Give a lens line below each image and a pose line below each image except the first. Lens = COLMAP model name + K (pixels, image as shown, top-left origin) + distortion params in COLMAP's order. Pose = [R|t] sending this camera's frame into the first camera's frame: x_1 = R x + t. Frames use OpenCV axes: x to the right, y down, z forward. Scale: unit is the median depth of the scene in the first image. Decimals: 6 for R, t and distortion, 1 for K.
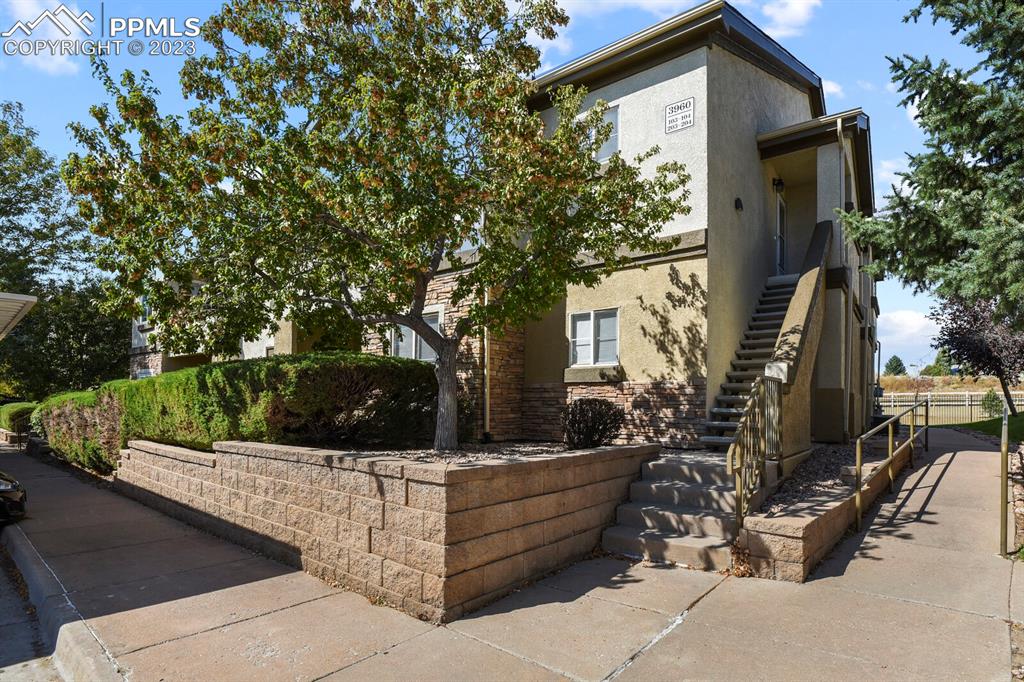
lens RADIAL K [[498.5, 0, 506.4], [0, 498.5, 337.7], [0, 0, 1]] dist [-0.013078, -0.002290]
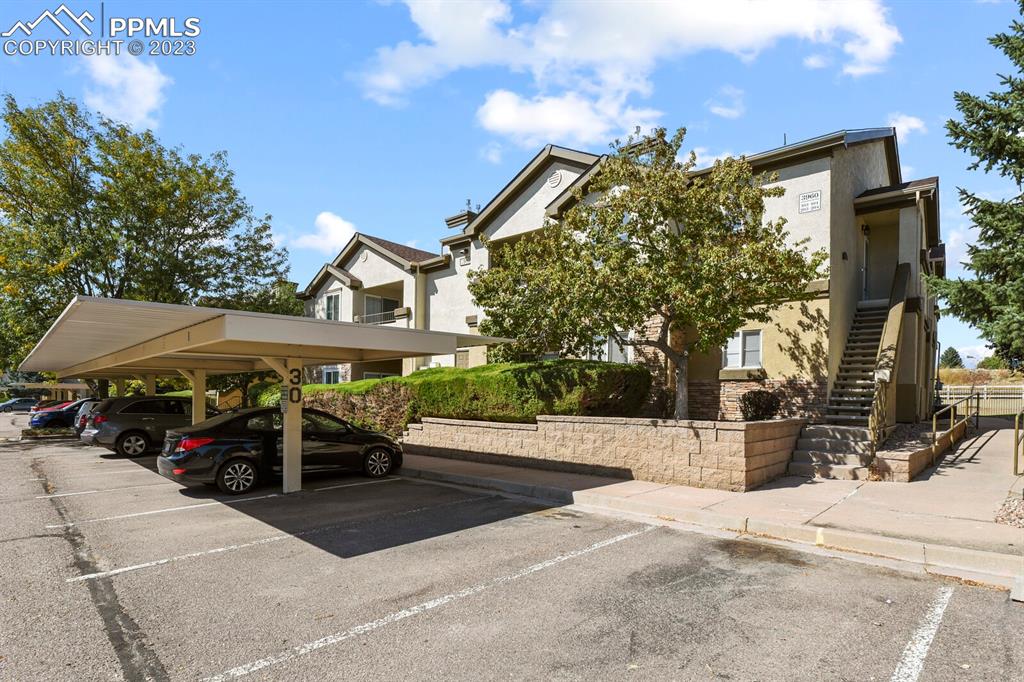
lens RADIAL K [[498.5, 0, 516.3], [0, 498.5, 343.3], [0, 0, 1]] dist [-0.013078, -0.002290]
pose [[0.998413, -0.000660, -0.056320, -0.464304], [0.002357, 0.999545, 0.030067, -0.072052], [0.056275, -0.030152, 0.997960, -0.569108]]
